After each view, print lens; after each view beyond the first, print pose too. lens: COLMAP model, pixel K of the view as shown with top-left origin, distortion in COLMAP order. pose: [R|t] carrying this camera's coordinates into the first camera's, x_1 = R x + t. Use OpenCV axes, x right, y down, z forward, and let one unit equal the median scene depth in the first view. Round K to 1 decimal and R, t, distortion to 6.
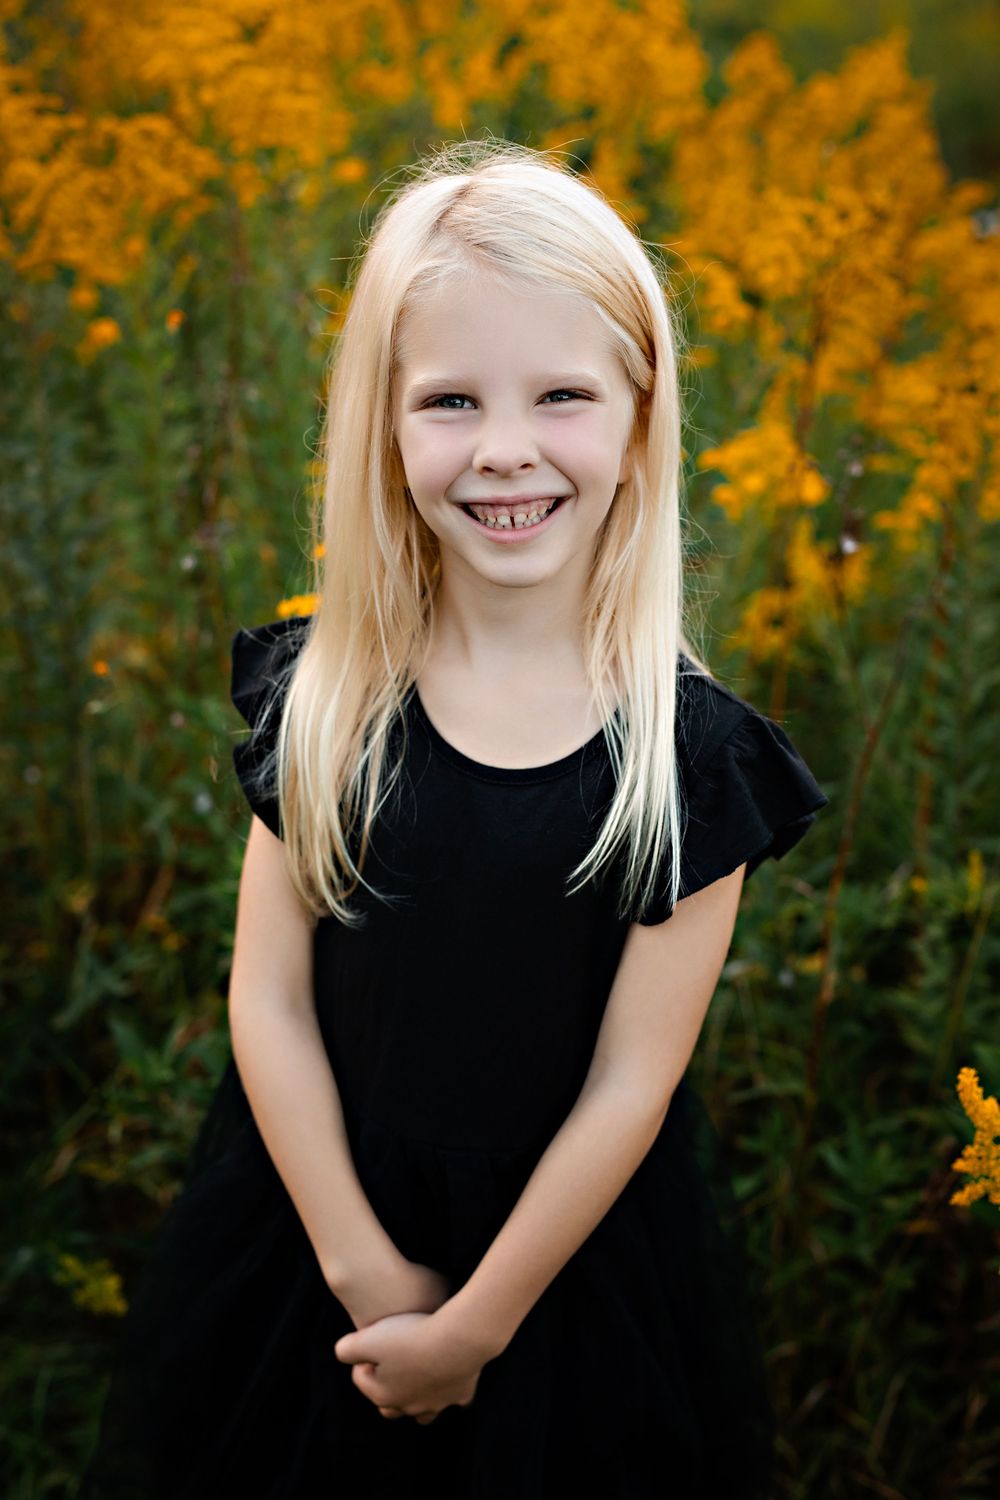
lens RADIAL K [[2074.6, 0, 477.4], [0, 2074.6, 748.9], [0, 0, 1]] dist [0.011995, -0.011893]
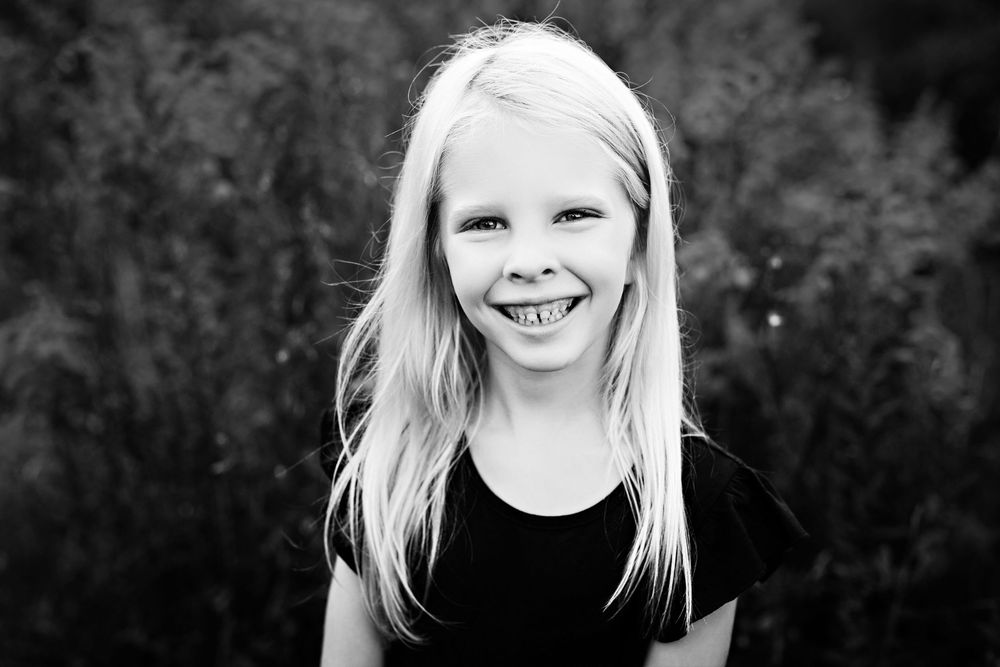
lens RADIAL K [[1383.1, 0, 483.4], [0, 1383.1, 335.2], [0, 0, 1]] dist [0.011995, -0.011893]
pose [[0.998864, -0.047140, -0.006997, -0.010751], [0.046343, 0.995041, -0.088015, -0.028019], [0.011111, 0.087591, 0.996095, 0.177884]]
